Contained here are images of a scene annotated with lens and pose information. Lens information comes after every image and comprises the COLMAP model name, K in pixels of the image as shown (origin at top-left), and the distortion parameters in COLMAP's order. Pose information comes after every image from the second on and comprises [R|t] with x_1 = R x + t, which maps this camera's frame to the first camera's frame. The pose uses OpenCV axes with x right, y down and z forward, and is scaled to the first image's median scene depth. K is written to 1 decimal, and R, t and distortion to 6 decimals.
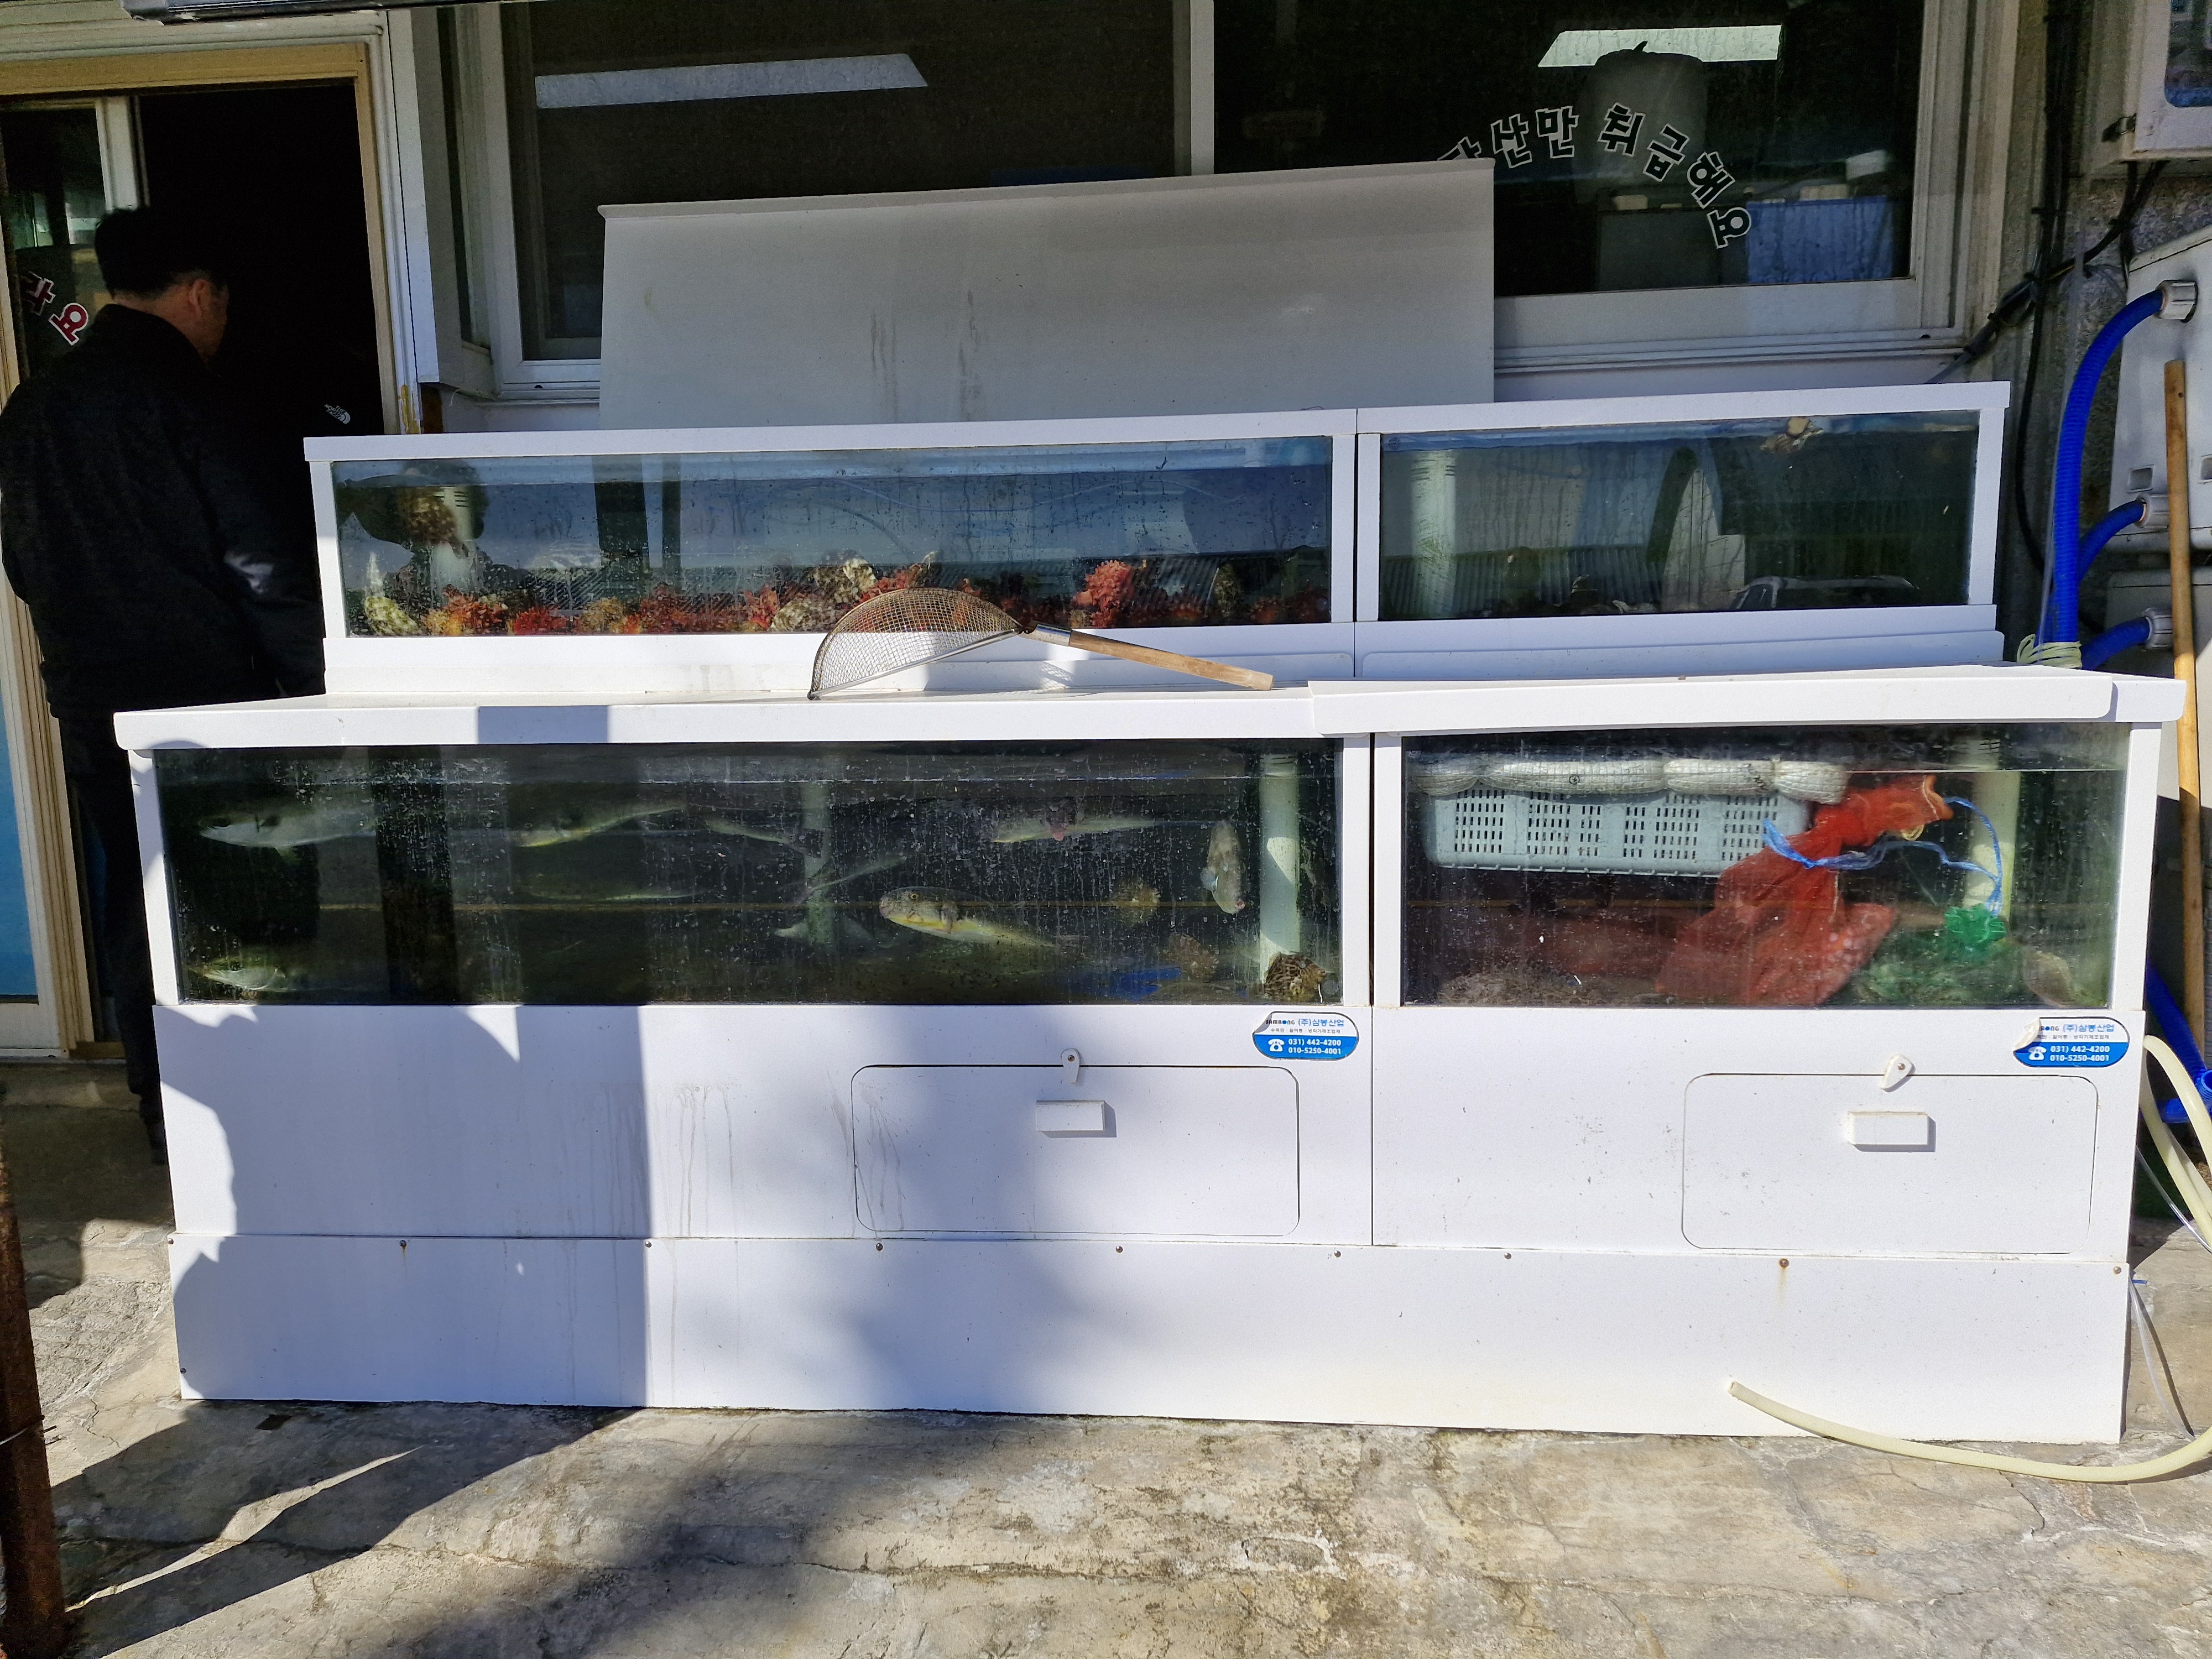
lens RADIAL K [[1489.2, 0, 1109.3], [0, 1489.2, 884.8], [0, 0, 1]] dist [0.040845, -0.028746]
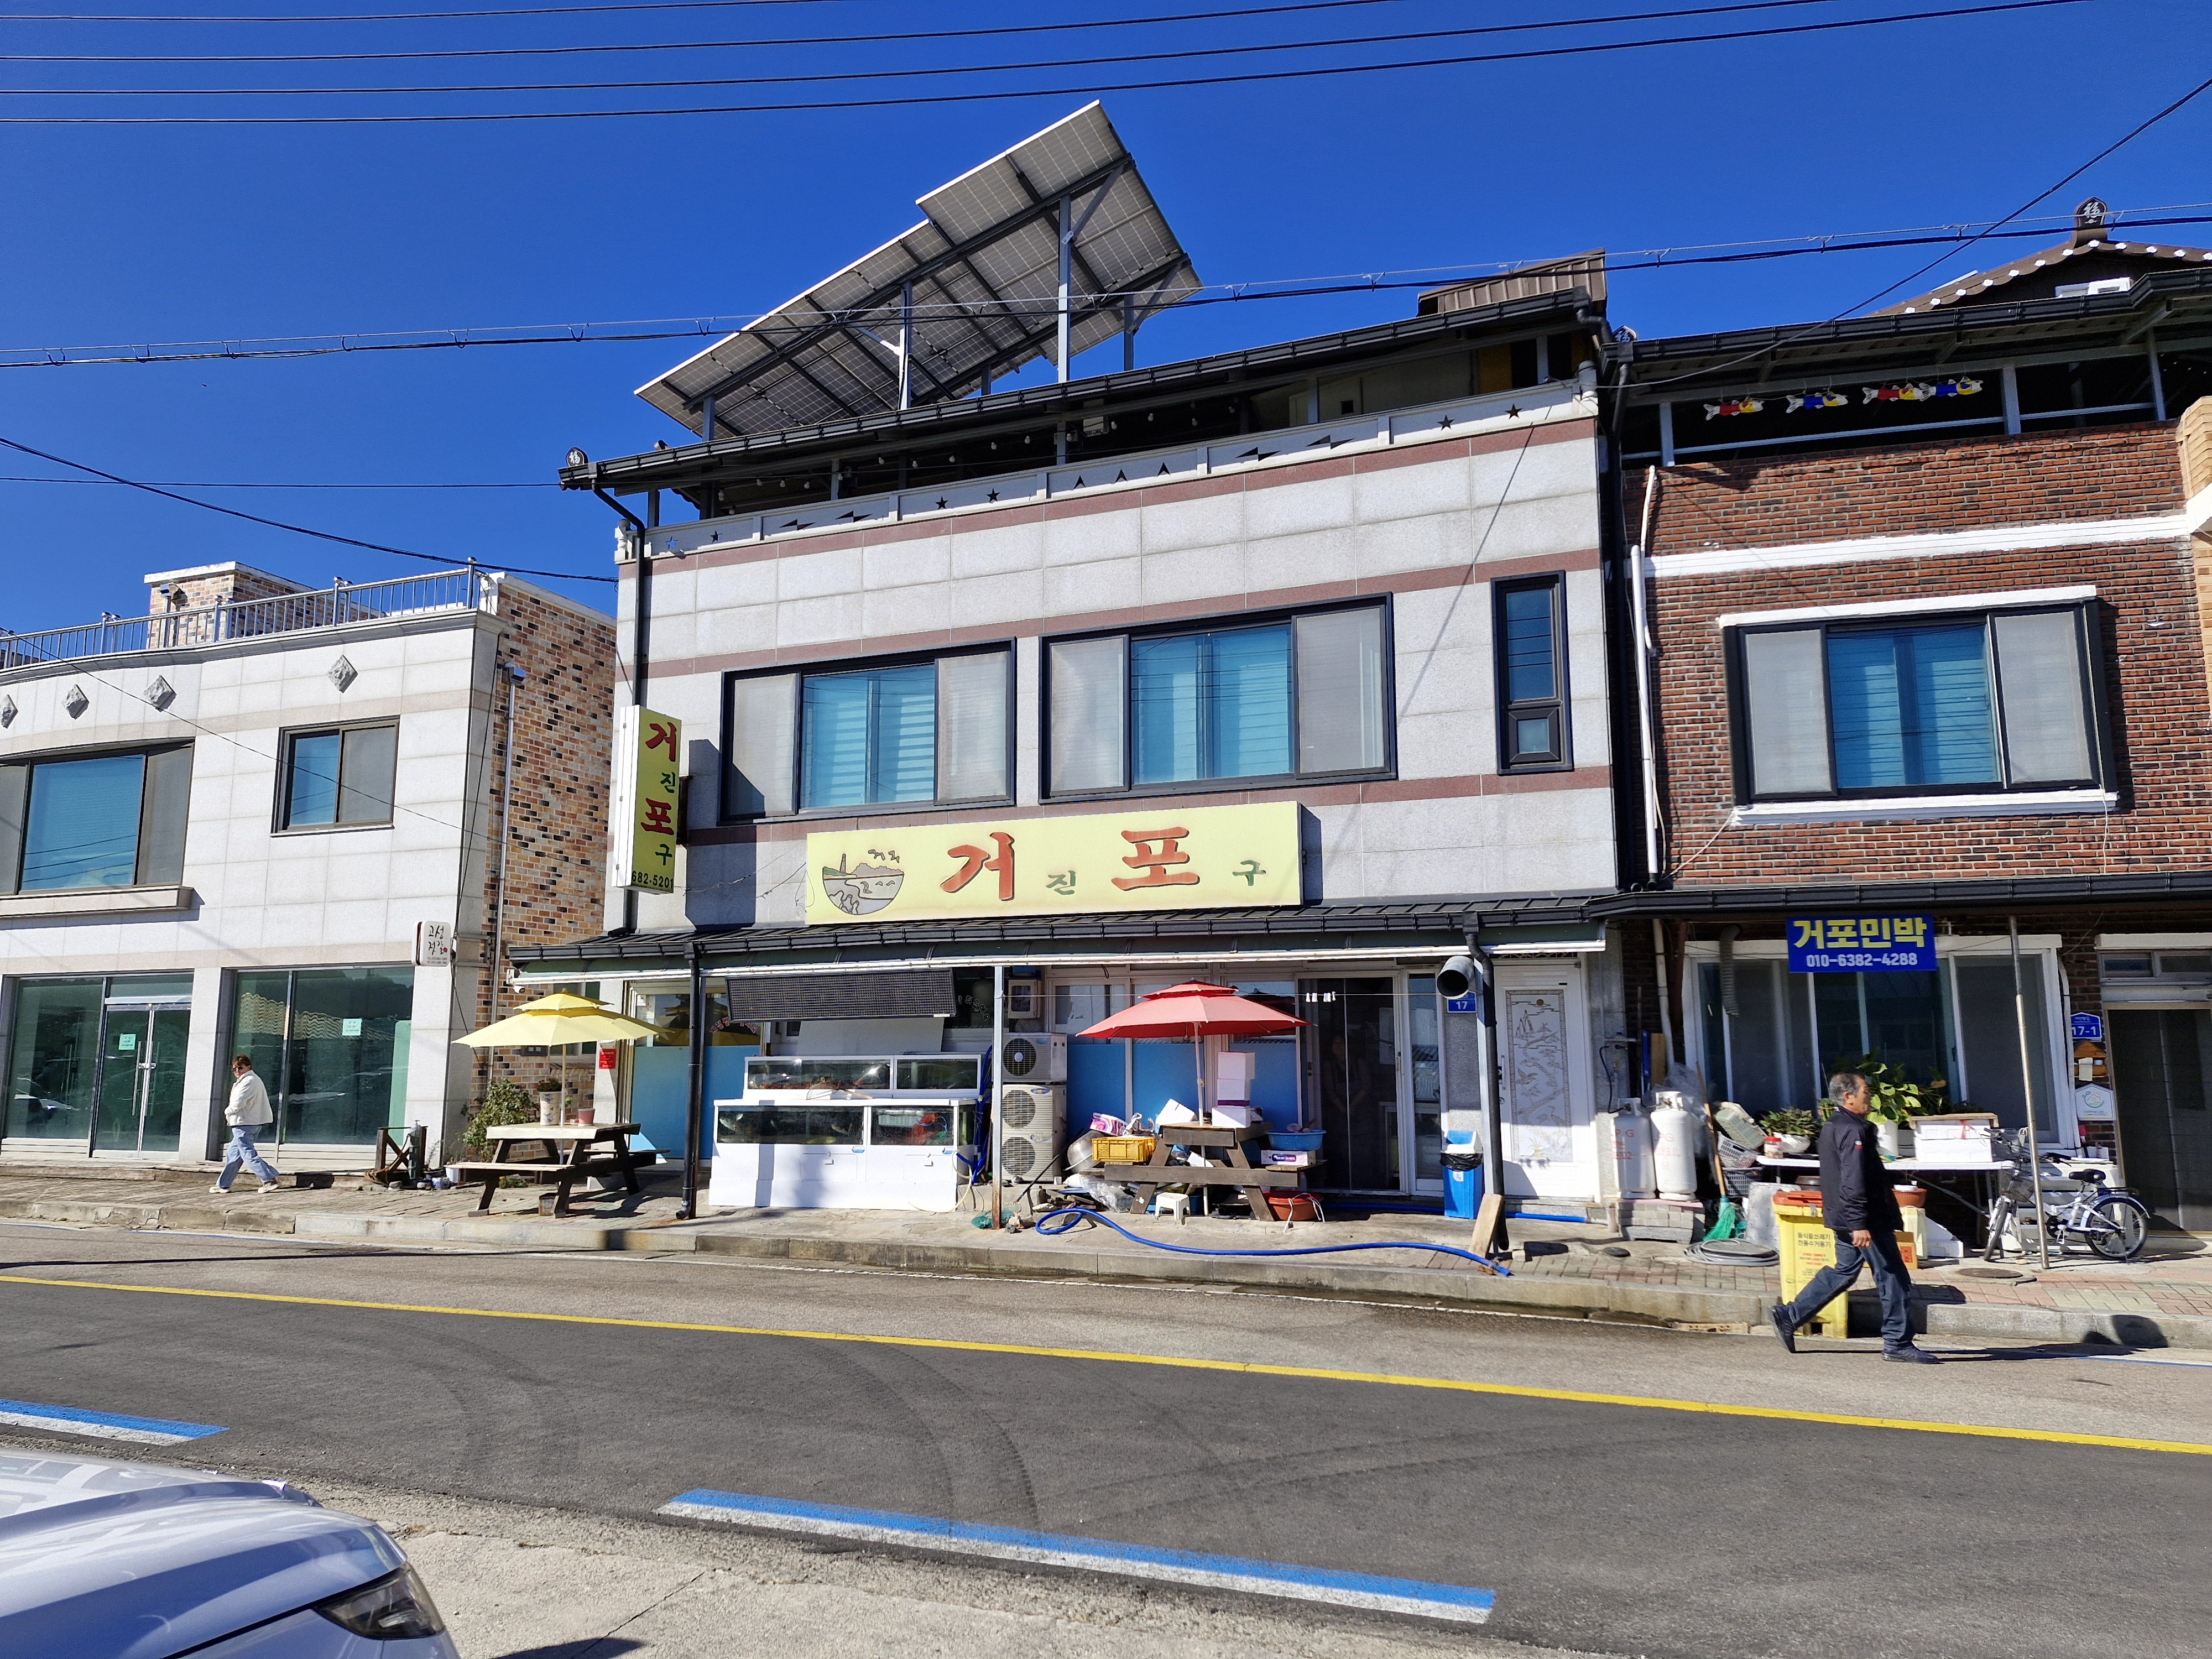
lens RADIAL K [[1489.2, 0, 1102.9], [0, 1489.2, 834.6], [0, 0, 1]] dist [0.040845, -0.028746]
pose [[0.957588, -0.033641, -0.286171, 3.045069], [-0.053135, 0.955512, -0.290128, 0.613013], [0.283200, 0.293028, 0.913199, -5.104923]]
